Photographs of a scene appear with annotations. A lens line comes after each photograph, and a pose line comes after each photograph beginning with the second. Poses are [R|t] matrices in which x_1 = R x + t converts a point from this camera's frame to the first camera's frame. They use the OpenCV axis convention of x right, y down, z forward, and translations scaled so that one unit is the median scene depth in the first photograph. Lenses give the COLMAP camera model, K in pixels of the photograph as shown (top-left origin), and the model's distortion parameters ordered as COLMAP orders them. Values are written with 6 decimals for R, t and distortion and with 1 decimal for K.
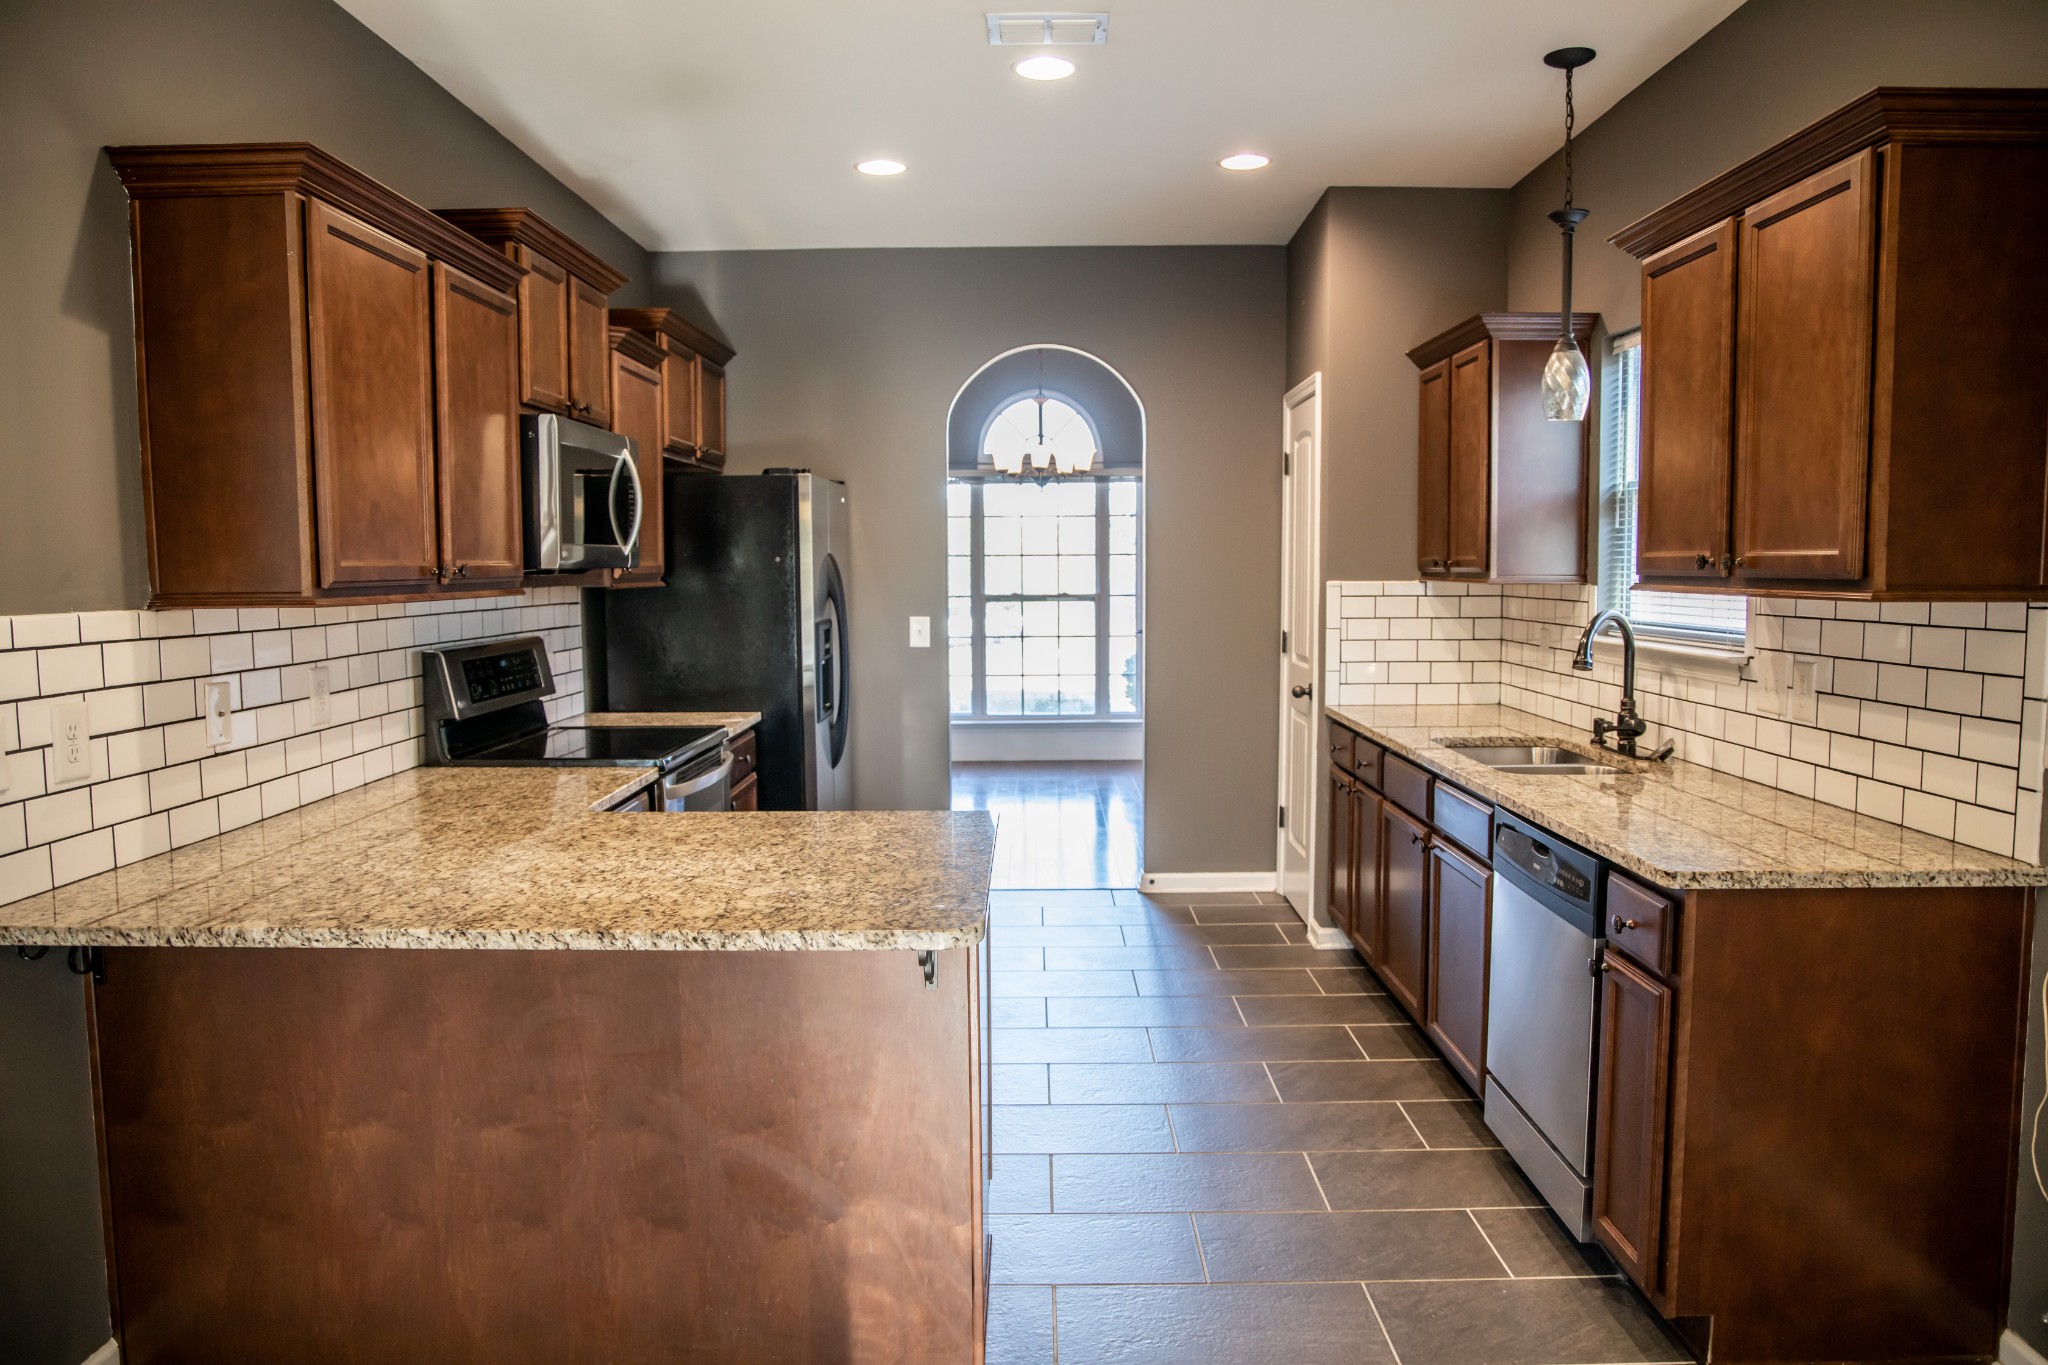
lens RADIAL K [[1406.4, 0, 1031.3], [0, 1406.4, 683.8], [0, 0, 1]] dist [-0.067204, 0.033793]
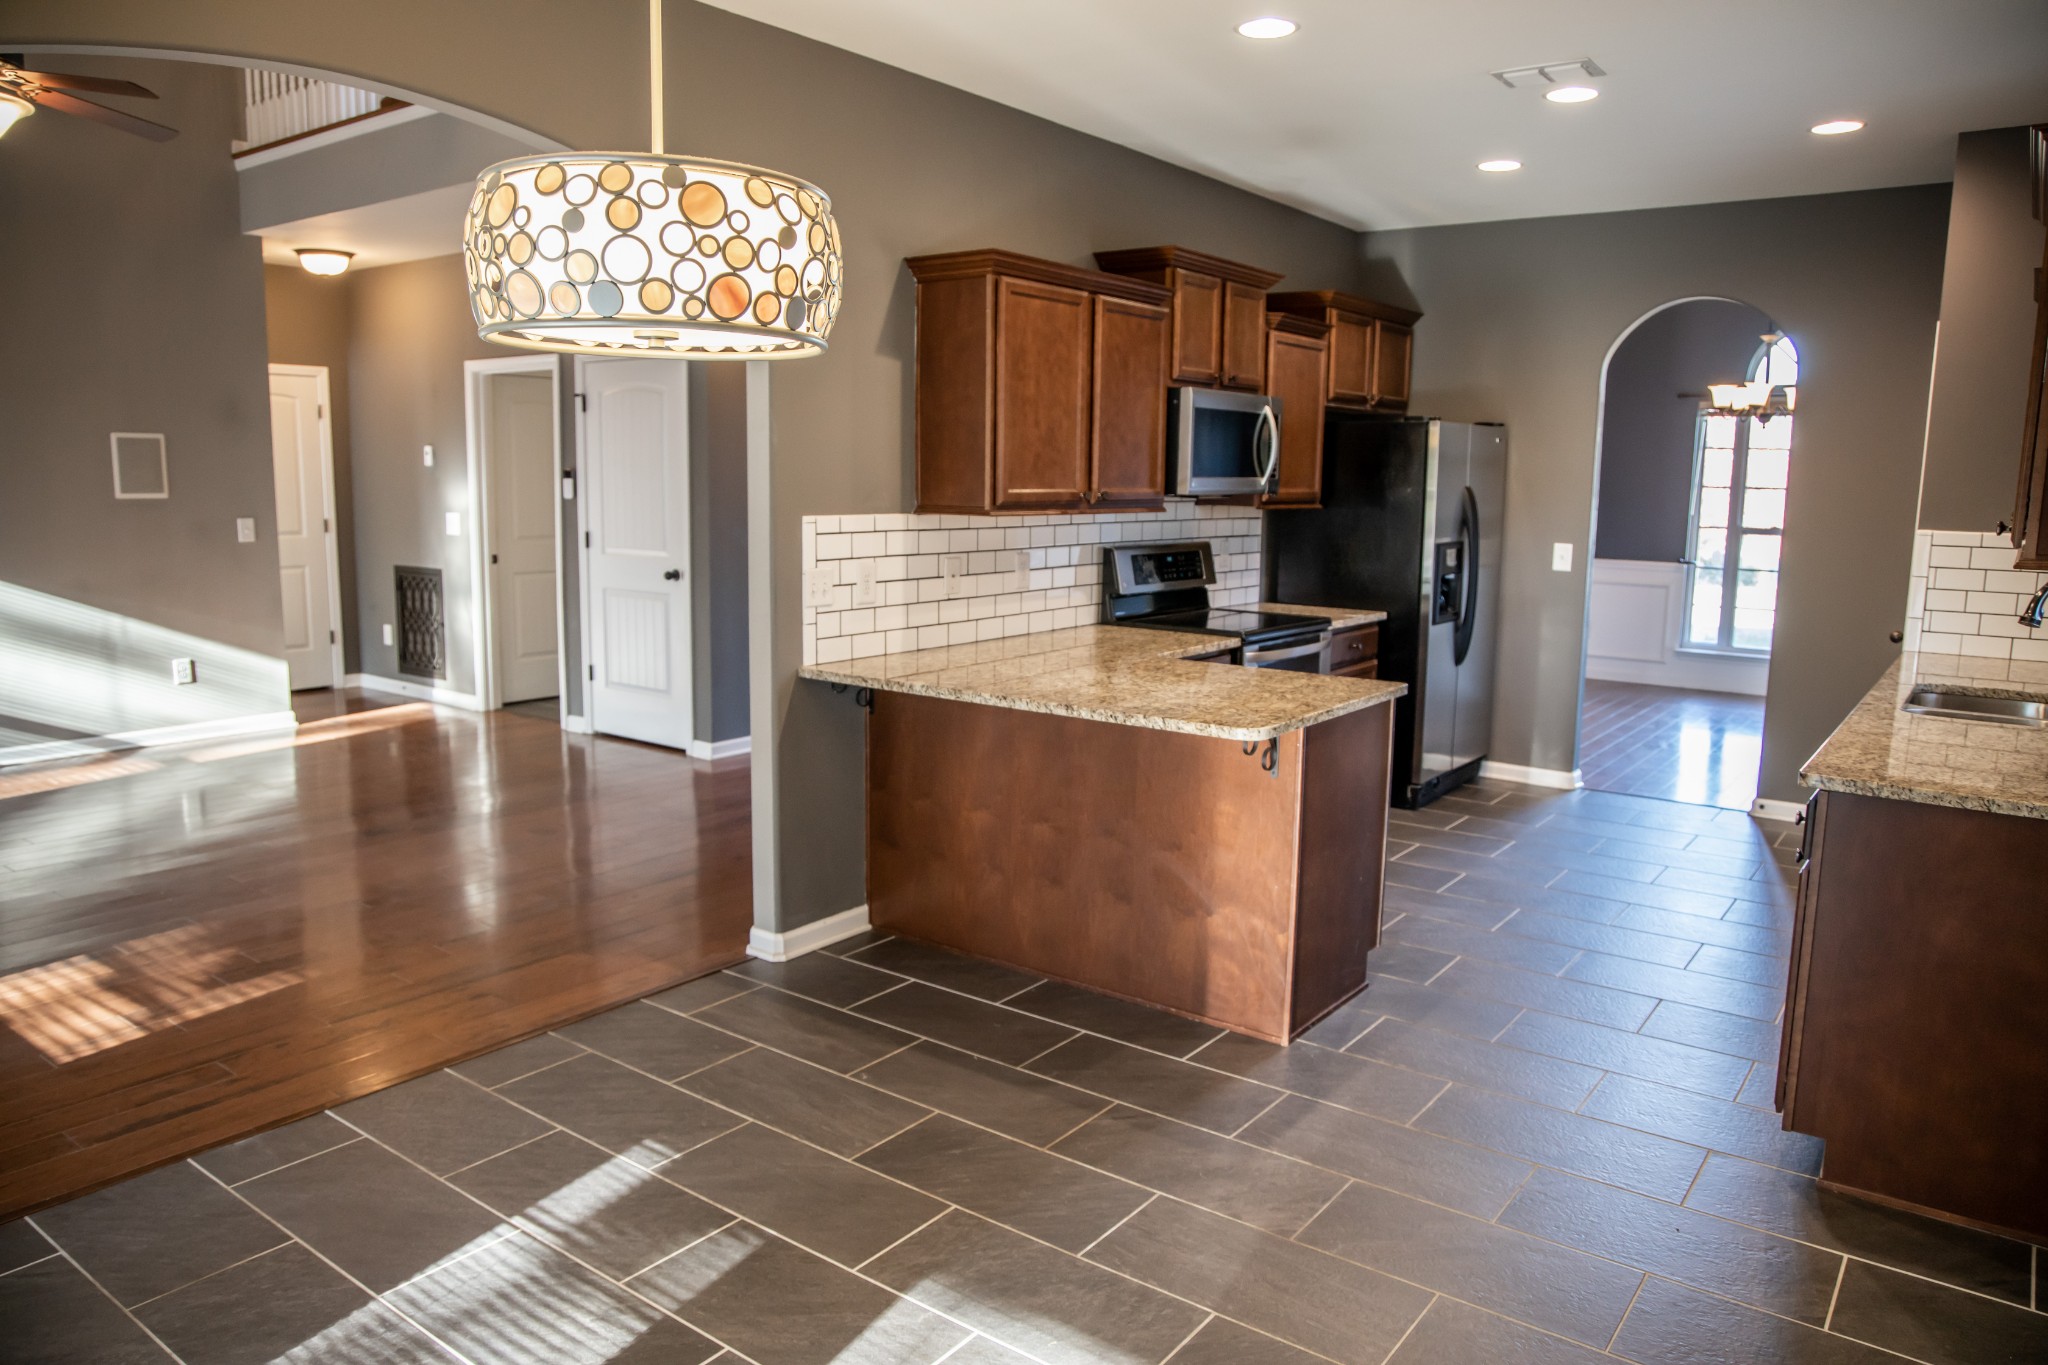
lens RADIAL K [[1406.4, 0, 1020.5], [0, 1406.4, 681.1], [0, 0, 1]] dist [-0.067204, 0.033793]
pose [[0.804198, 0.108185, -0.584433, 0.409193], [-0.072098, 0.993790, 0.084753, -0.001803], [0.589973, -0.026022, 0.807004, -0.290024]]
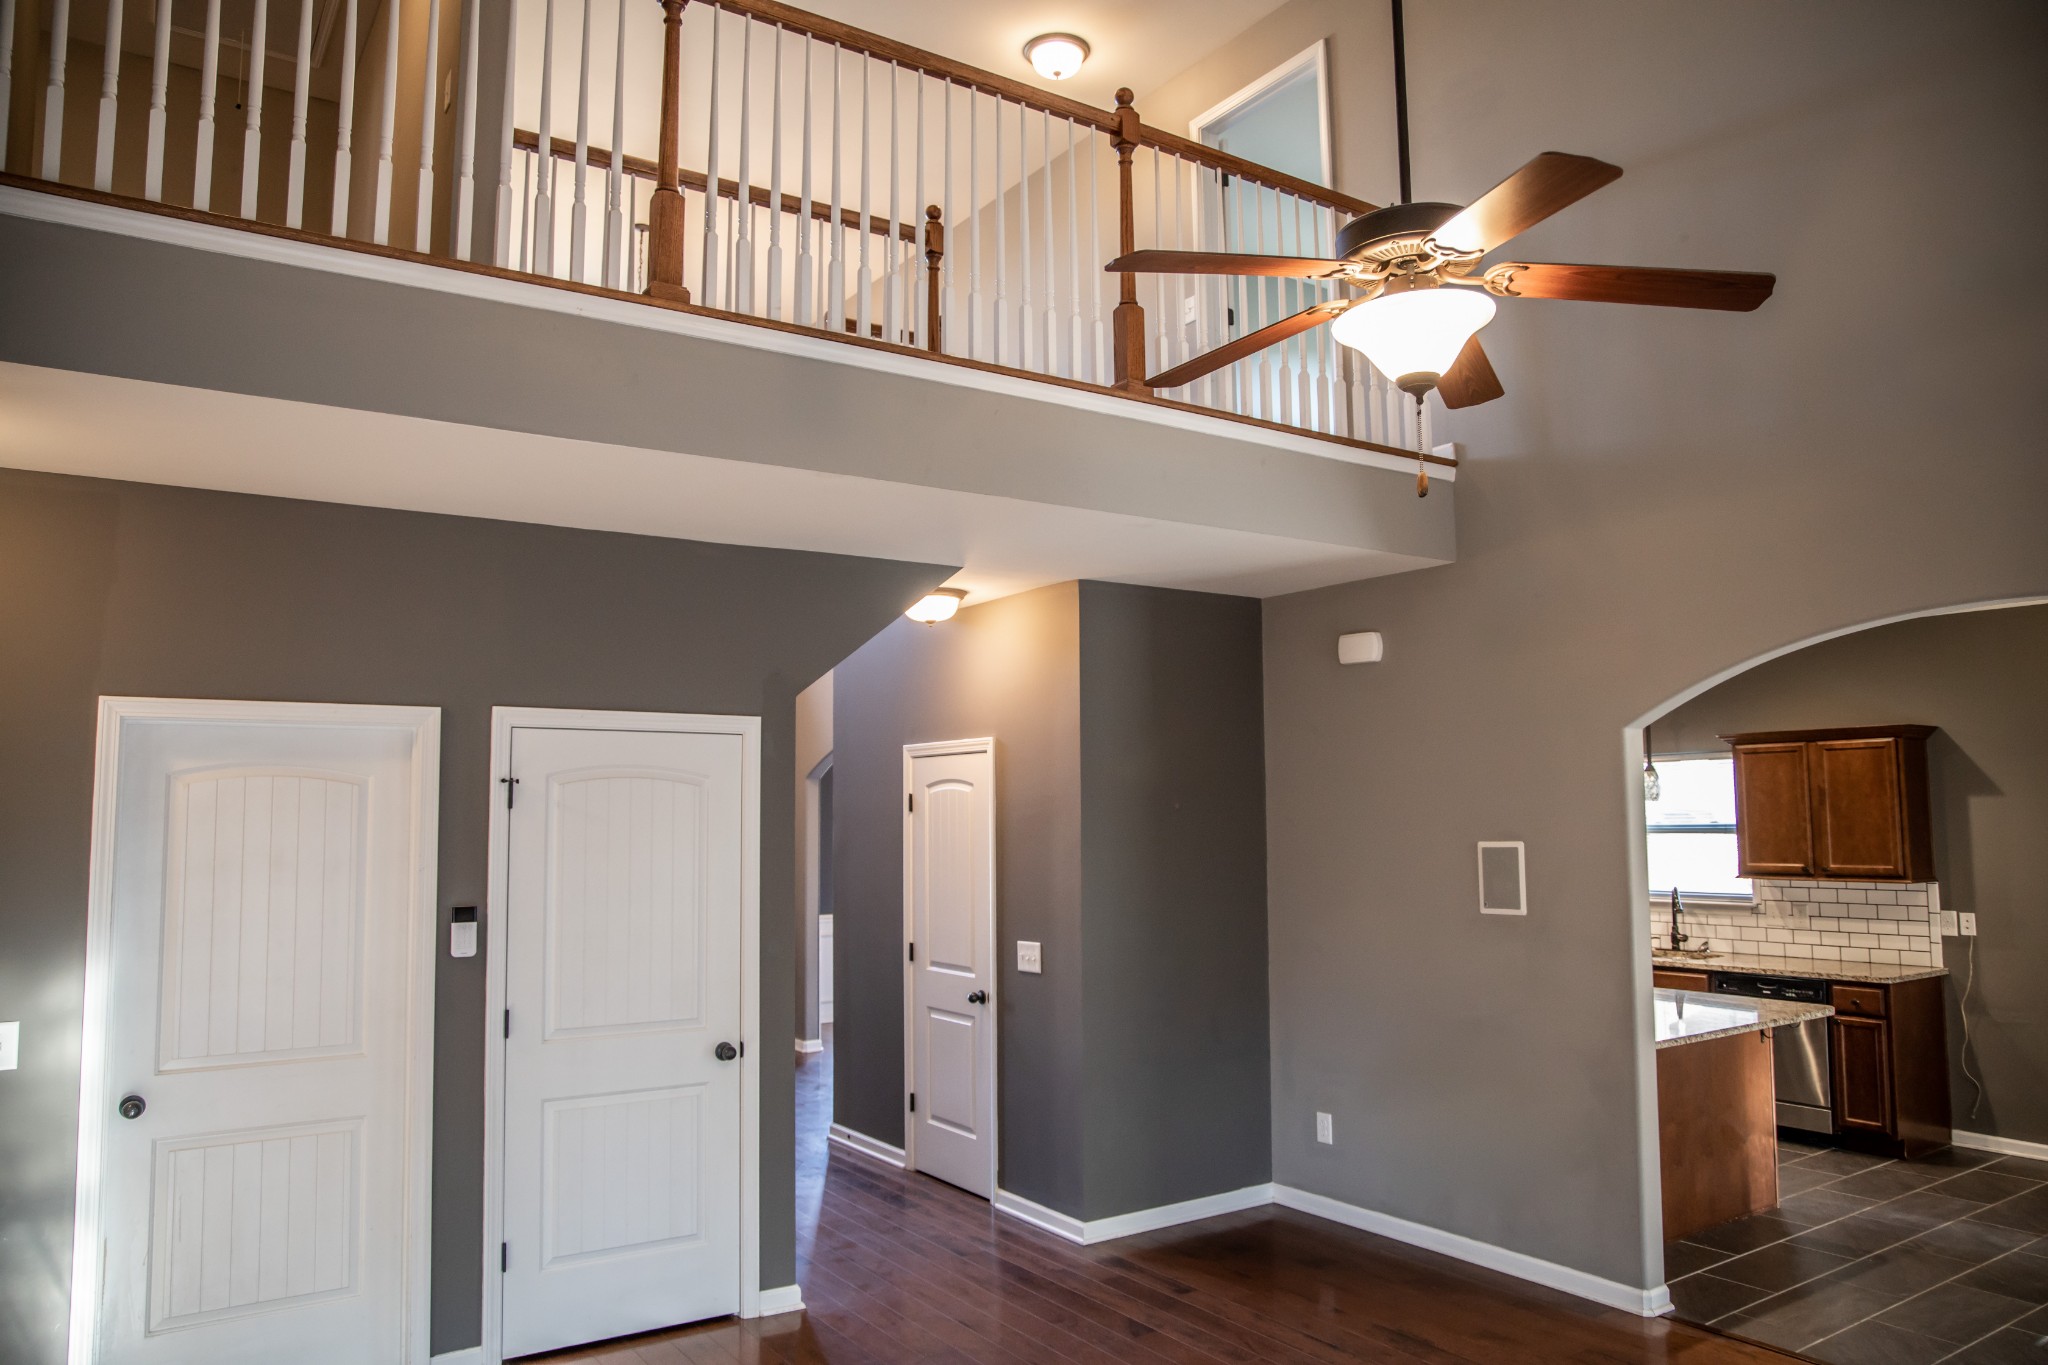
lens RADIAL K [[1406.4, 0, 1037.9], [0, 1406.4, 690.1], [0, 0, 1]] dist [-0.067204, 0.033793]
pose [[0.818412, 0.051695, 0.572302, -1.828246], [0.052156, 0.985152, -0.163571, -0.055542], [-0.572260, 0.163718, 0.803564, -0.277055]]
